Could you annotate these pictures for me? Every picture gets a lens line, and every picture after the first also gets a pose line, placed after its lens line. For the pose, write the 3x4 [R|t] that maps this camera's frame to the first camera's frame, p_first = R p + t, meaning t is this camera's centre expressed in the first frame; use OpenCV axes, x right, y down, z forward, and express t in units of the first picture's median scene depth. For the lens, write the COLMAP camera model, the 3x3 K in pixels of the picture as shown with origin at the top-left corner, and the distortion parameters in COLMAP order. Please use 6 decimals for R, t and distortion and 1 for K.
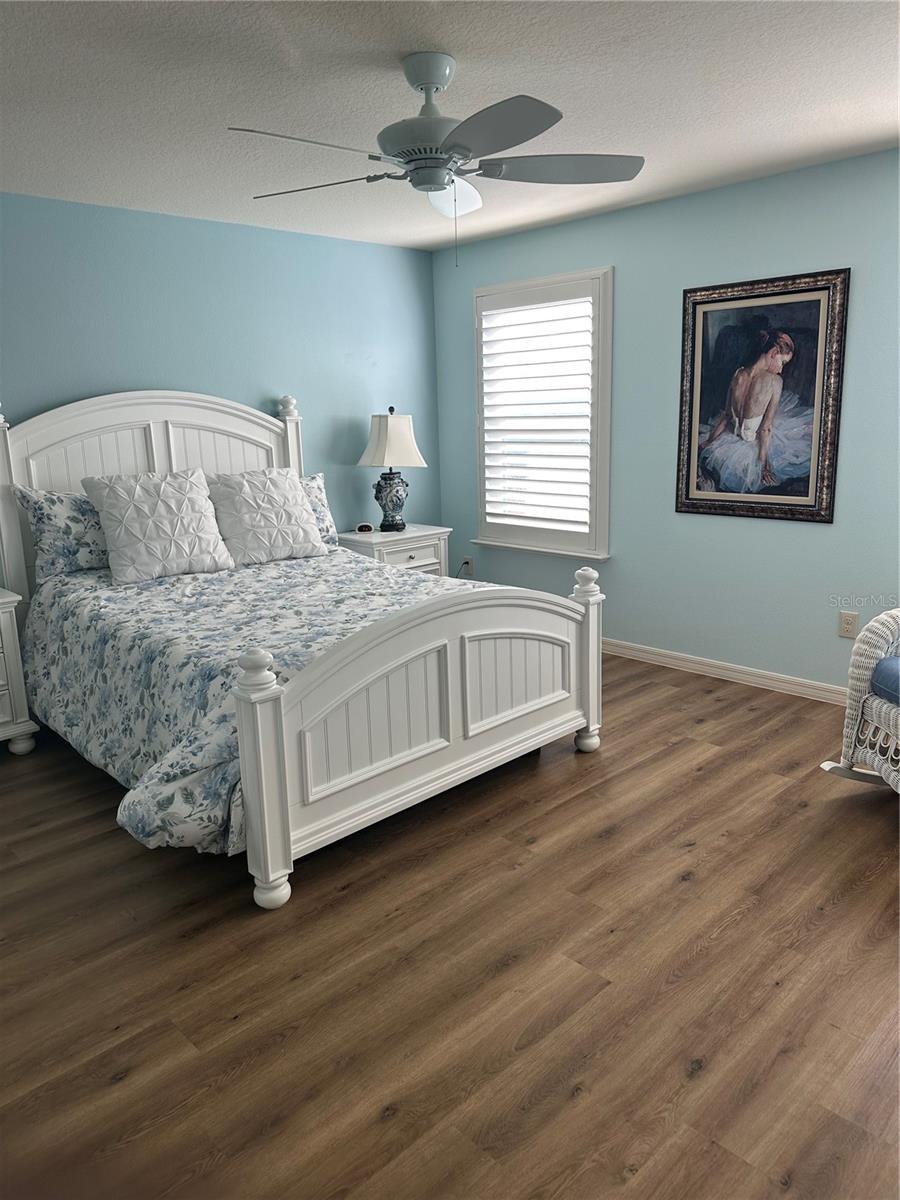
lens RADIAL K [[843.5, 0, 442.2], [0, 843.5, 596.6], [0, 0, 1]] dist [0.179707, -0.354223]
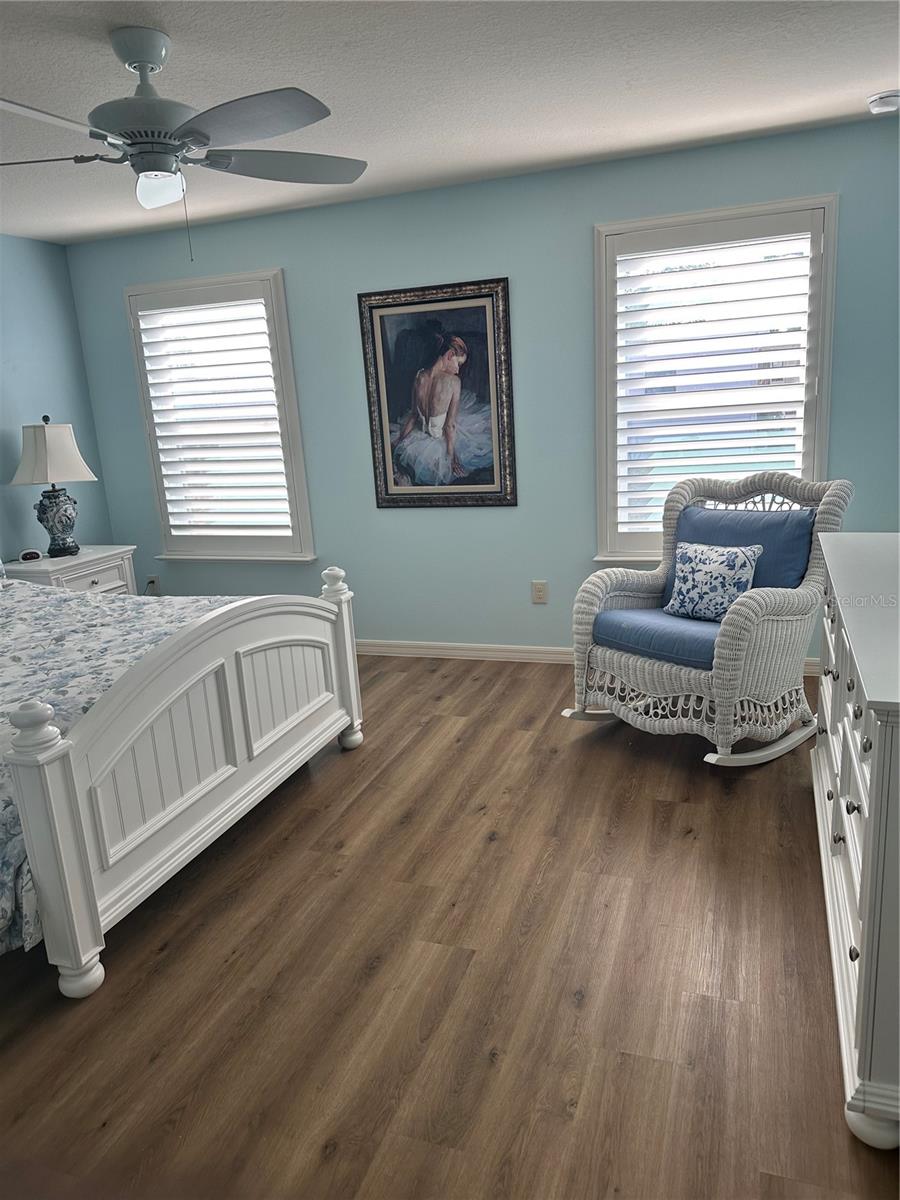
lens RADIAL K [[847.3, 0, 450.0], [0, 847.3, 600.0], [0, 0, 1]] dist [0.152680, -0.256134]
pose [[0.892351, -0.132374, 0.431495, -0.150078], [0.134099, 0.990611, 0.026577, -0.003966], [-0.430961, 0.034147, 0.901724, 0.035026]]
